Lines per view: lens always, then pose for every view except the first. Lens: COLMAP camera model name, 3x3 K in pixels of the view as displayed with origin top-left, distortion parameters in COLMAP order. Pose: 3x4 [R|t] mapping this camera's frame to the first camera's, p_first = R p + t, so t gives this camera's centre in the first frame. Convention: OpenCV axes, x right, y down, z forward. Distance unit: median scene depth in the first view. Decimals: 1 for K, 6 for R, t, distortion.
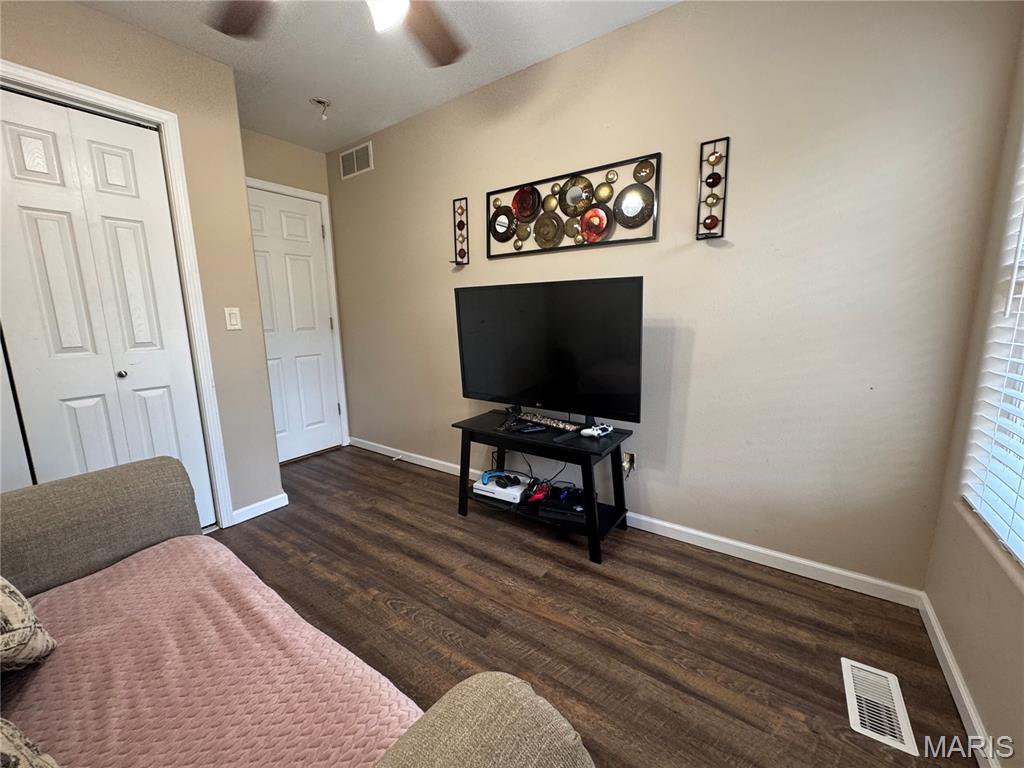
lens RADIAL K [[408.1, 0, 511.1], [0, 408.1, 383.8], [0, 0, 1]] dist [-0.008853, -0.000137]
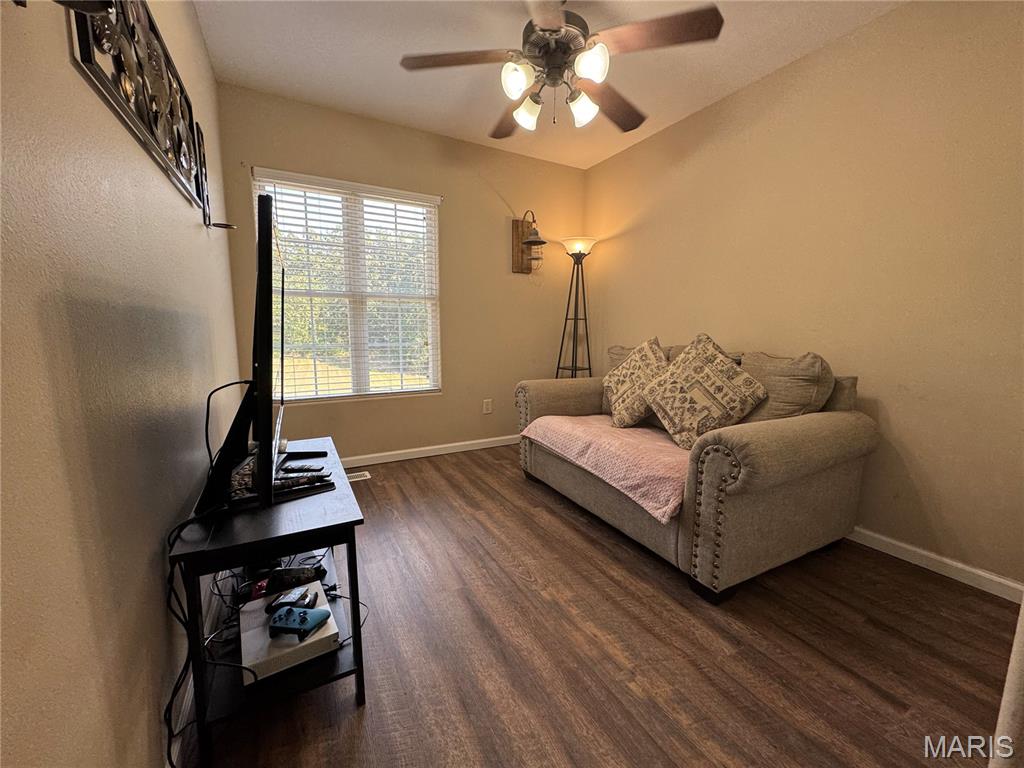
lens RADIAL K [[408.1, 0, 510.6], [0, 408.1, 380.8], [0, 0, 1]] dist [-0.008853, -0.000137]
pose [[-0.895542, -0.050048, 0.442154, -0.600717], [0.085058, 0.956078, 0.280498, -0.205129], [-0.436773, 0.288806, -0.851951, 1.550813]]
